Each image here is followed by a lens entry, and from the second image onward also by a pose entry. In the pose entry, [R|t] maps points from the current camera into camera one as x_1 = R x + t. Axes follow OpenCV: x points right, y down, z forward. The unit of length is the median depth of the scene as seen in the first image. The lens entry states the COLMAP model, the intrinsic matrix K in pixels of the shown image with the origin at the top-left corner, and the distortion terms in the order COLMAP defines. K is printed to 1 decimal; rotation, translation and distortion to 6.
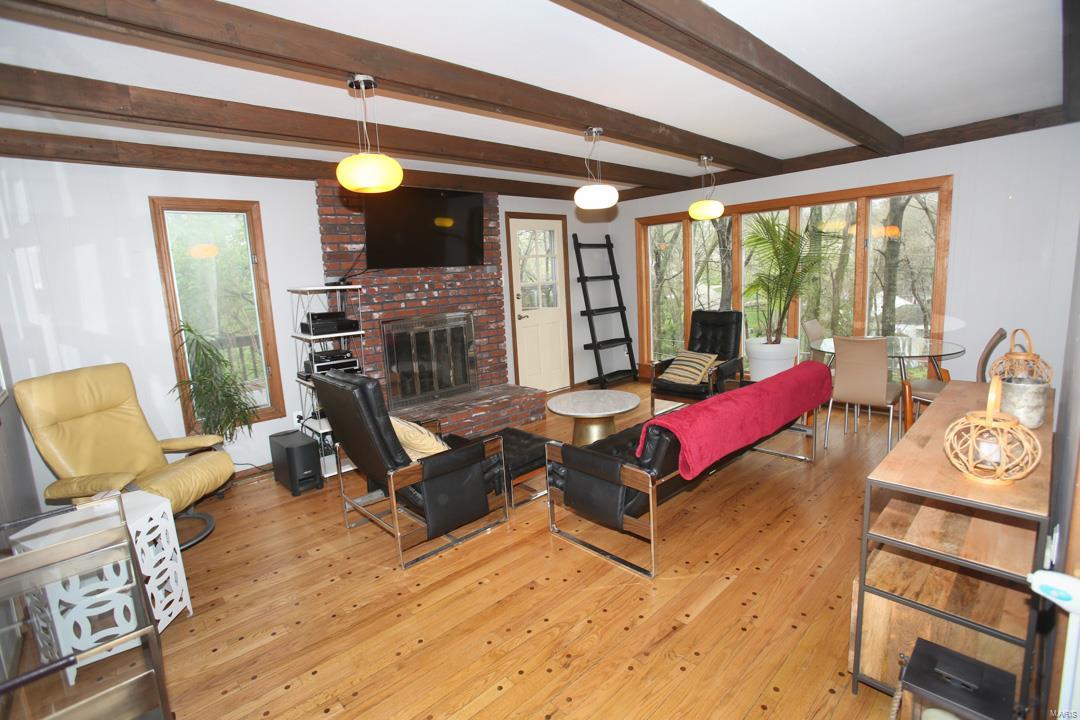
lens RADIAL K [[500.9, 0, 540.0], [0, 500.9, 360.0], [0, 0, 1]] dist [-0.041571, 0.000733]
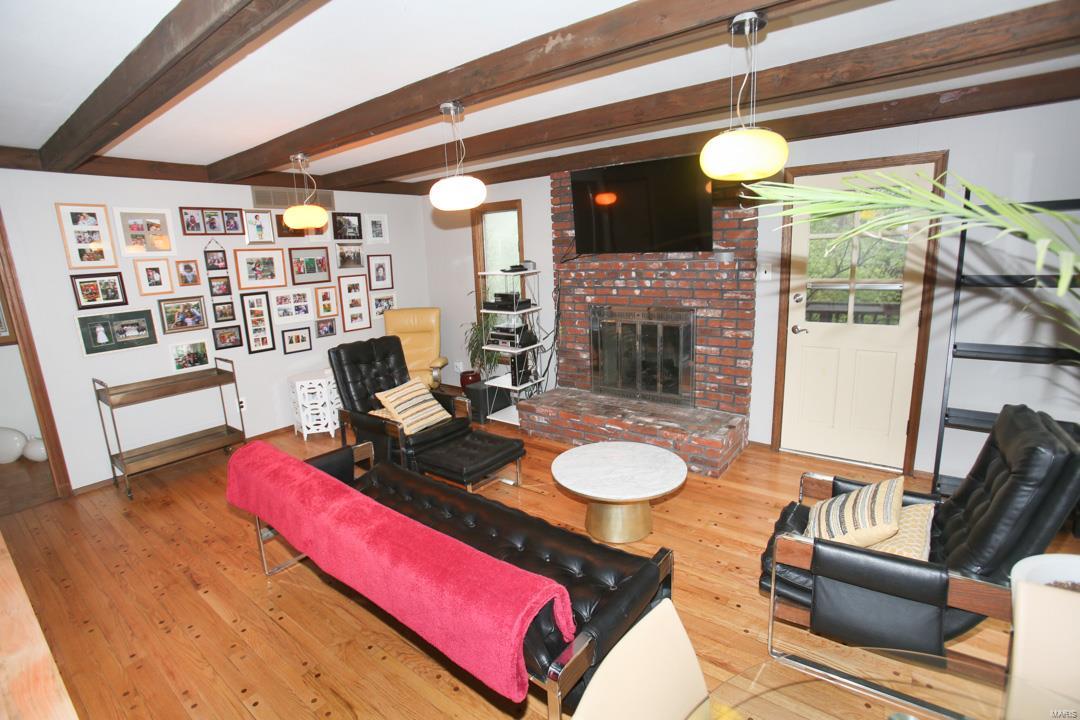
lens RADIAL K [[500.9, 0, 540.0], [0, 500.9, 360.0], [0, 0, 1]] dist [-0.041571, 0.000733]
pose [[0.188873, 0.249493, -0.949779, 0.642416], [-0.143172, 0.963849, 0.224717, -0.179373], [0.971508, 0.093539, 0.217766, 0.665389]]
